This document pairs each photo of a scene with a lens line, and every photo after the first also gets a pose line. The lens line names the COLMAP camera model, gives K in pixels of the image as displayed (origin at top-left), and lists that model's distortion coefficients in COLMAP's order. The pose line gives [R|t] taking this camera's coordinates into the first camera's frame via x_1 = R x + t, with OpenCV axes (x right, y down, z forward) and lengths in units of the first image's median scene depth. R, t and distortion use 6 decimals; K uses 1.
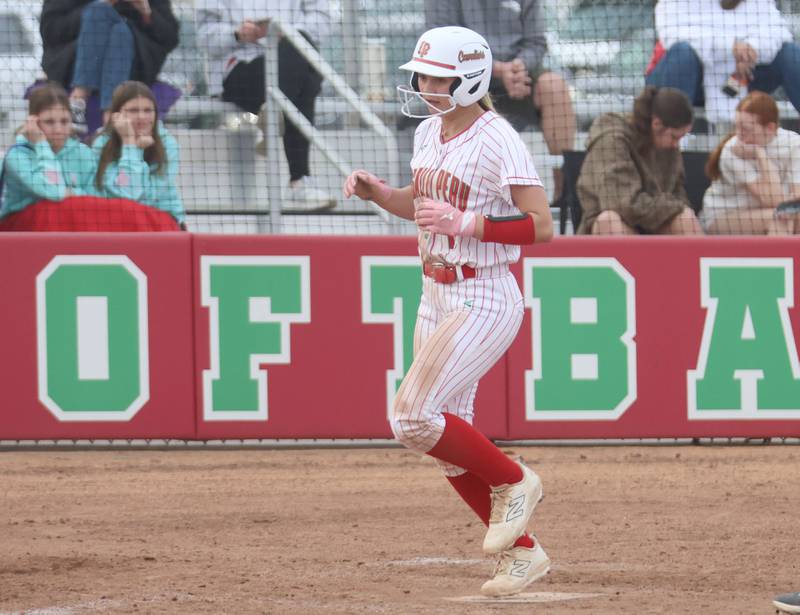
lens RADIAL K [[318.8, 0, 400.0], [0, 318.8, 307.5], [0, 0, 1]] dist [-0.002588, -0.000394]
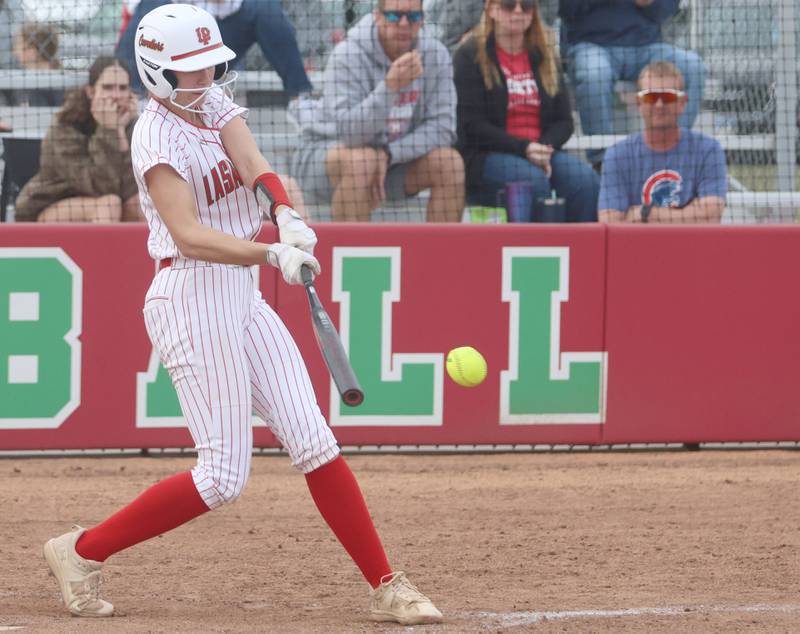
lens RADIAL K [[328.8, 0, 400.0], [0, 328.8, 301.8], [0, 0, 1]] dist [0.000066, -0.000254]
pose [[0.999963, -0.008119, 0.003011, 1.648626], [0.008161, 0.999865, -0.014232, 0.018557], [-0.002895, 0.014256, 0.999894, 0.069774]]
